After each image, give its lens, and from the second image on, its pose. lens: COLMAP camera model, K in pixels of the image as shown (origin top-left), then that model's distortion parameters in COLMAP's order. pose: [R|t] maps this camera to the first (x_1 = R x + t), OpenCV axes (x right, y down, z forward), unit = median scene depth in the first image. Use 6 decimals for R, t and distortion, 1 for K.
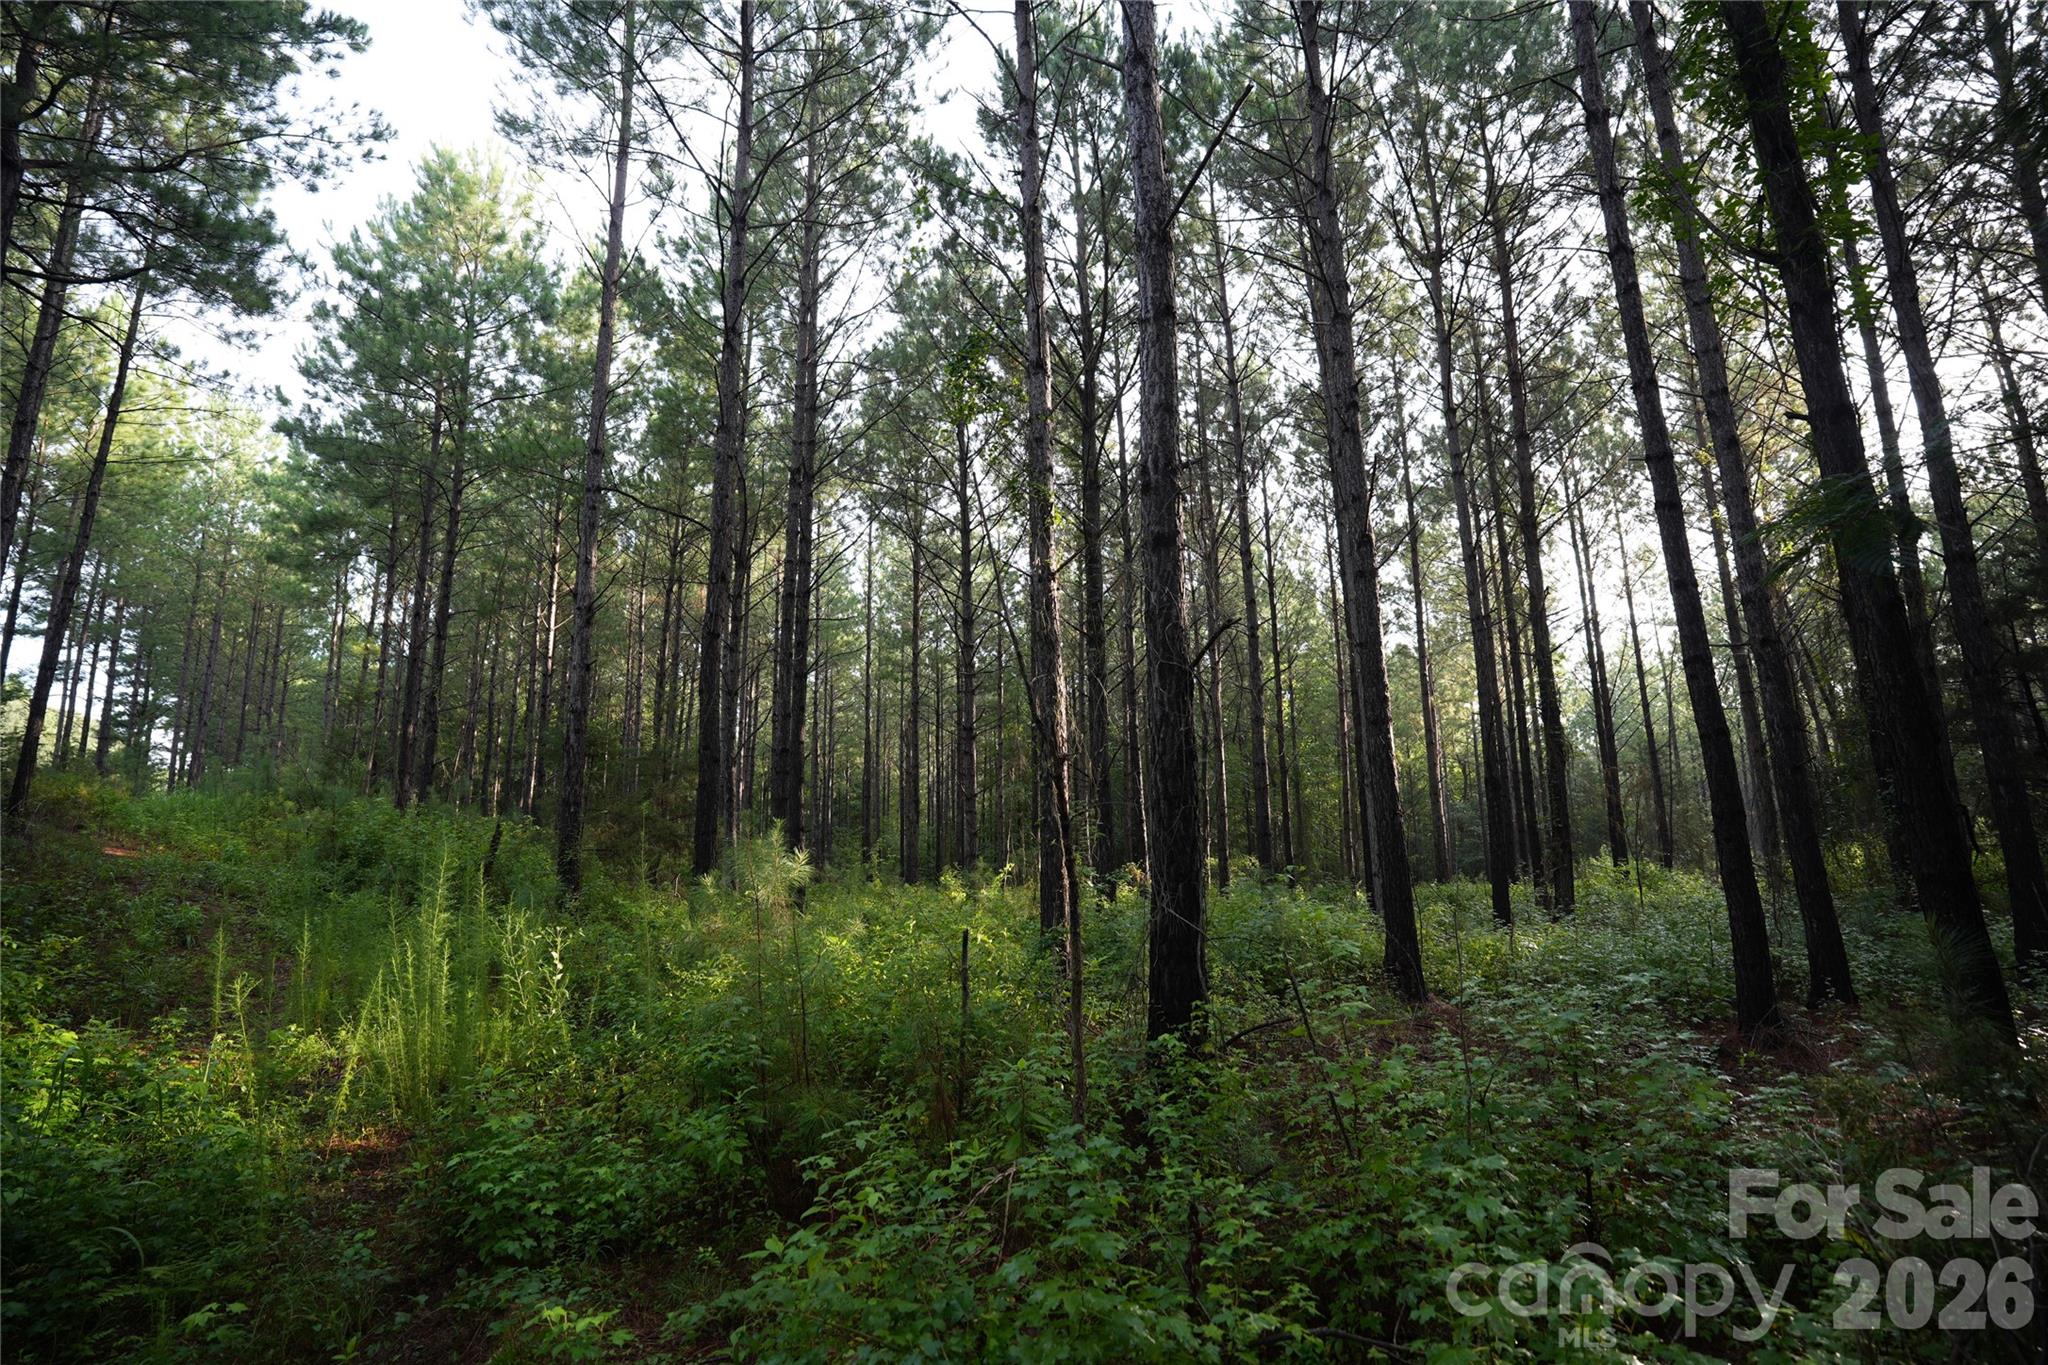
lens RADIAL K [[968.2, 0, 1009.5], [0, 968.2, 682.4], [0, 0, 1]] dist [-0.057609, 0.022801]
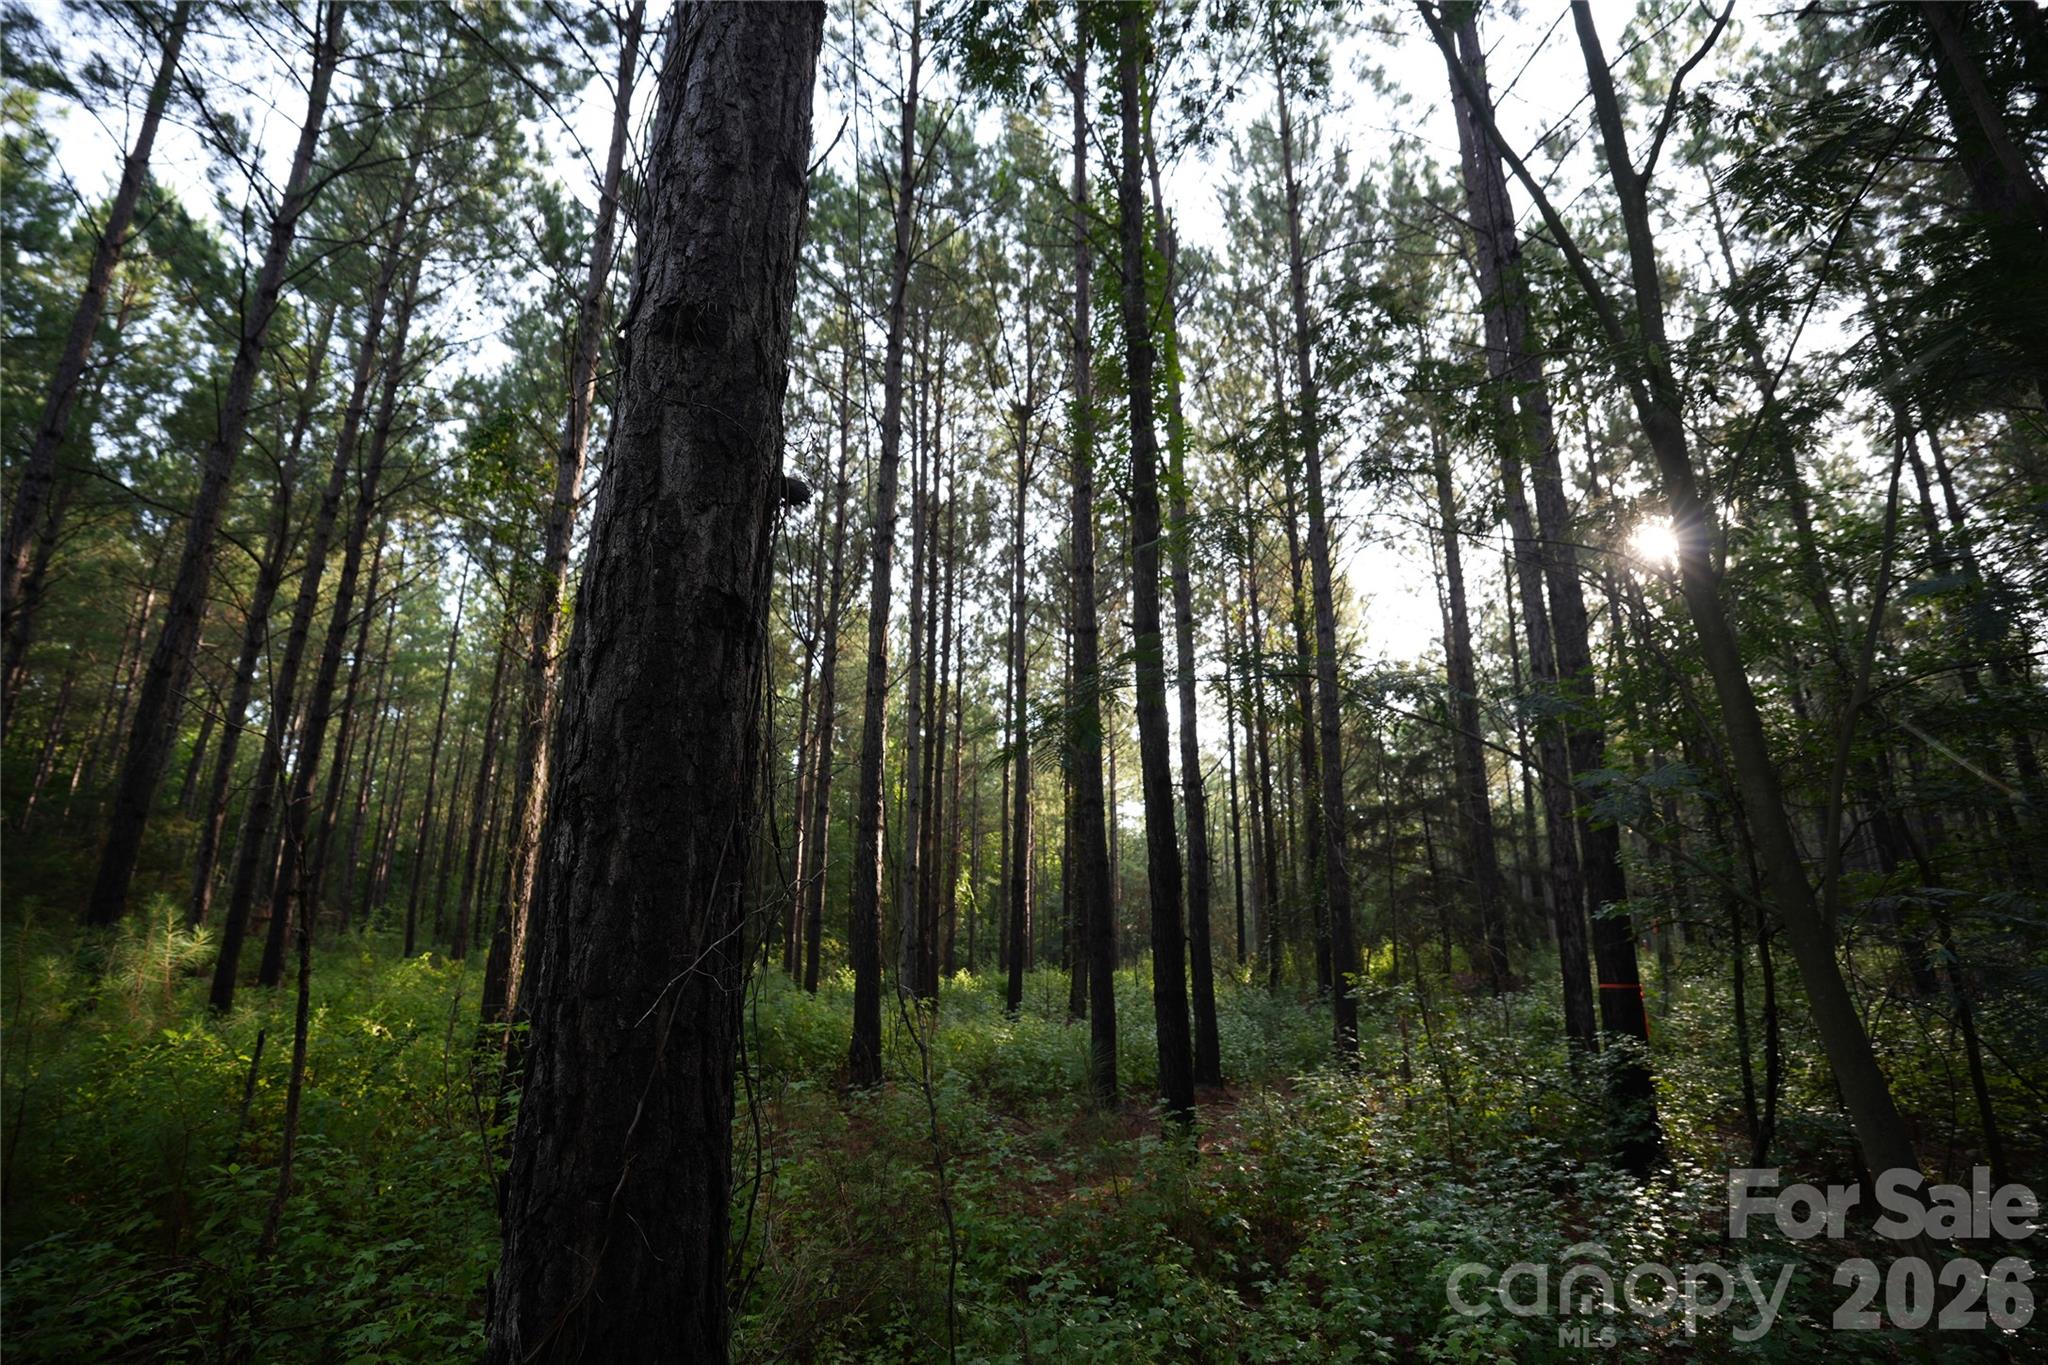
lens RADIAL K [[968.2, 0, 1025.8], [0, 968.2, 677.3], [0, 0, 1]] dist [-0.057609, 0.022801]
pose [[0.925475, 0.118773, 0.359708, 0.085093], [-0.089913, 0.991313, -0.095991, -0.024649], [-0.367984, 0.056495, 0.928114, -0.063652]]
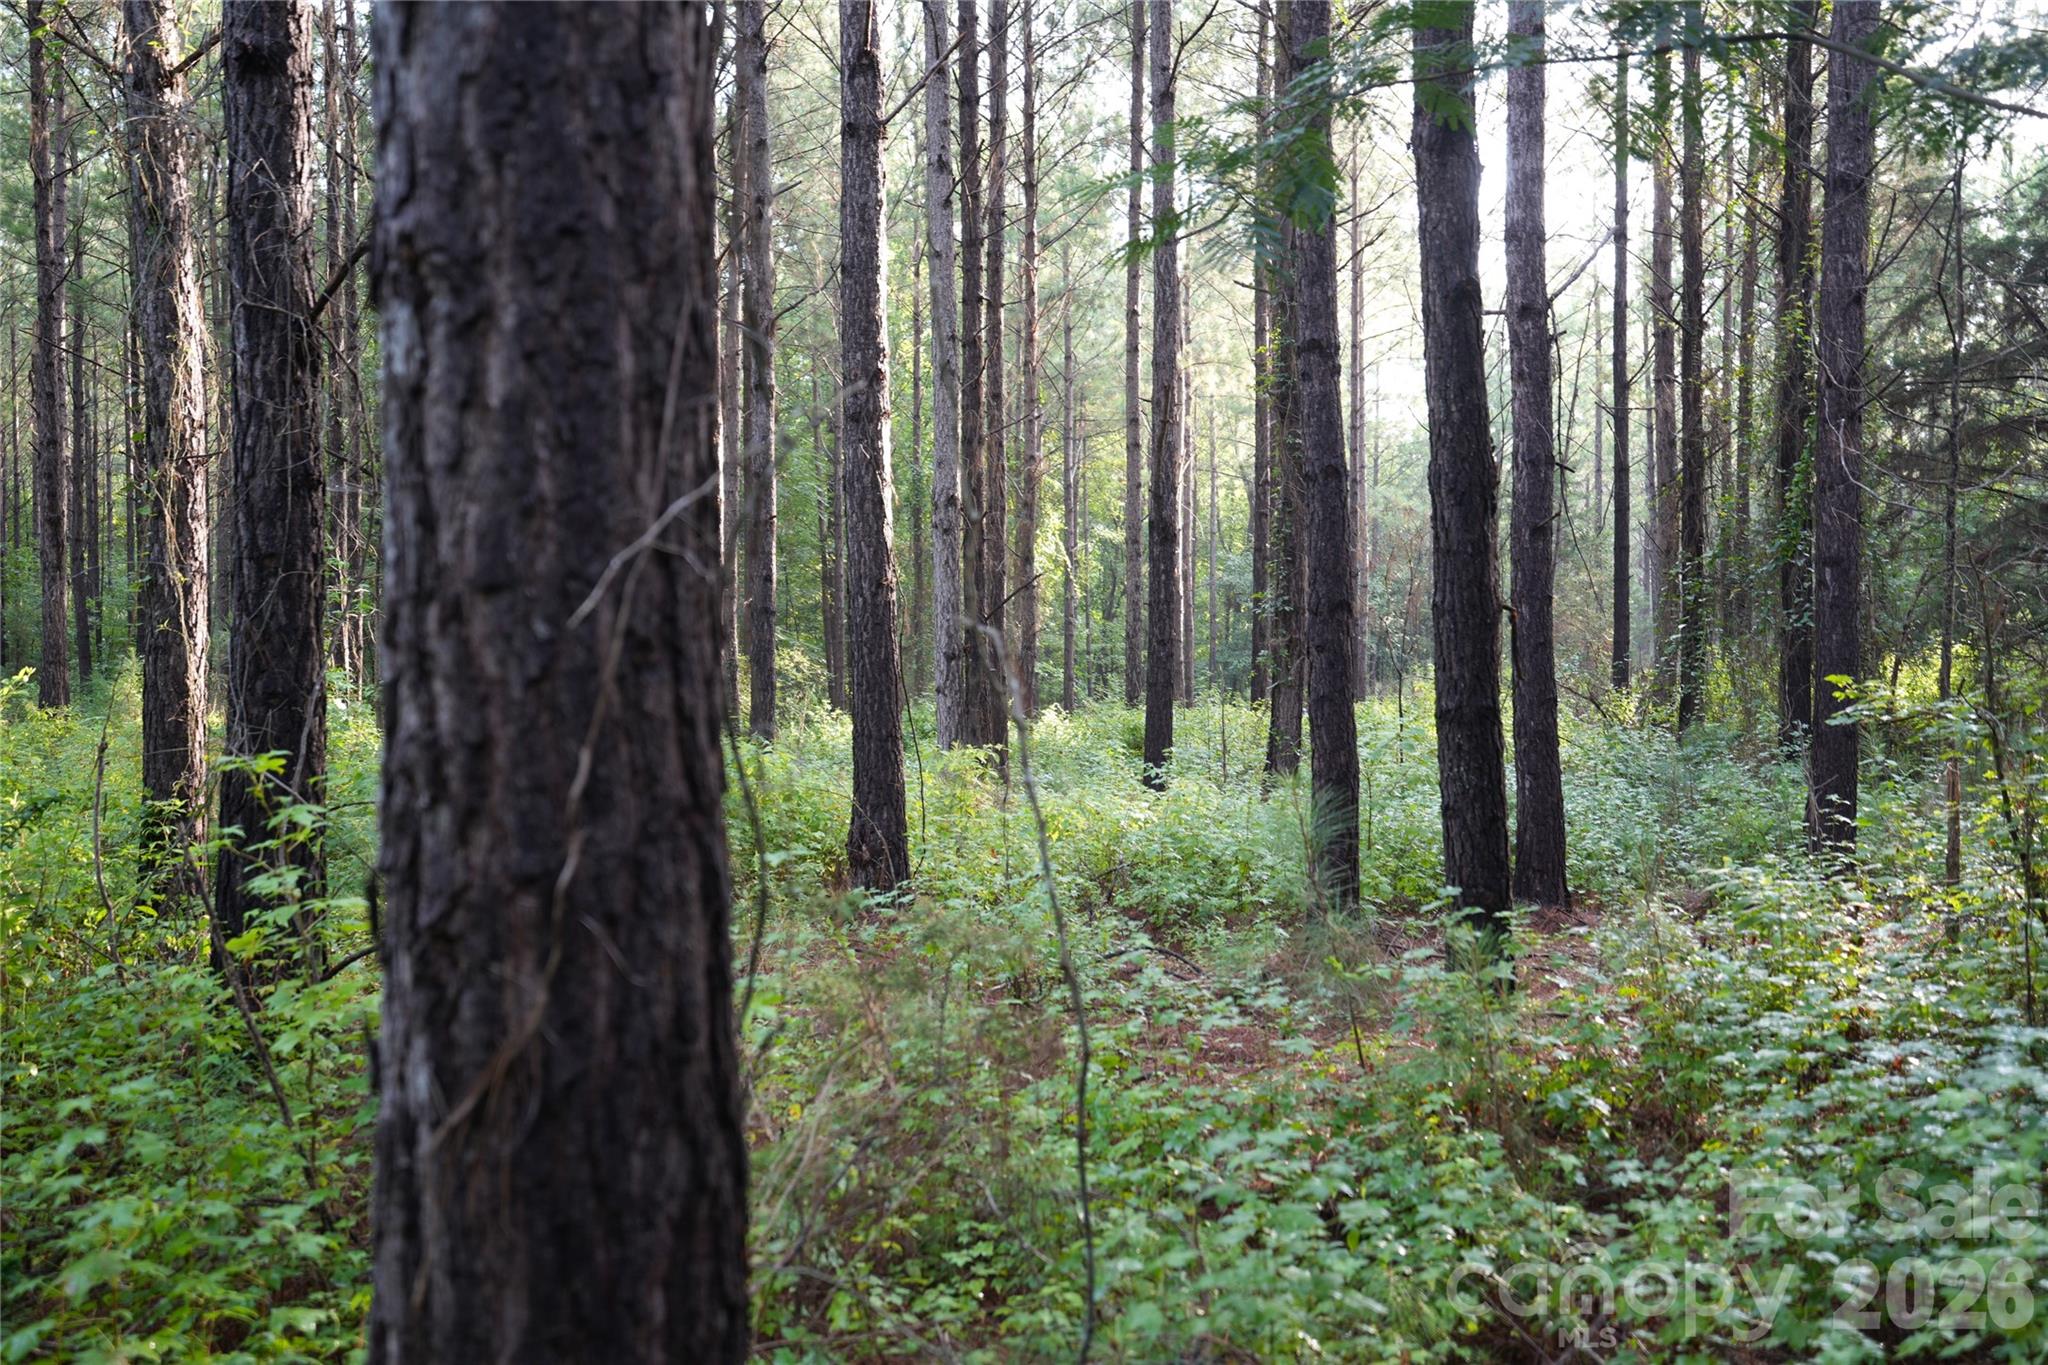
lens RADIAL K [[2002.5, 0, 1024.8], [0, 2002.5, 680.3], [0, 0, 1]] dist [0.106368, 0.000000]
pose [[0.951370, 0.002994, 0.308036, 0.077281], [-0.062596, 0.980970, 0.183795, -0.017929], [-0.301624, -0.194139, 0.933452, -0.079811]]
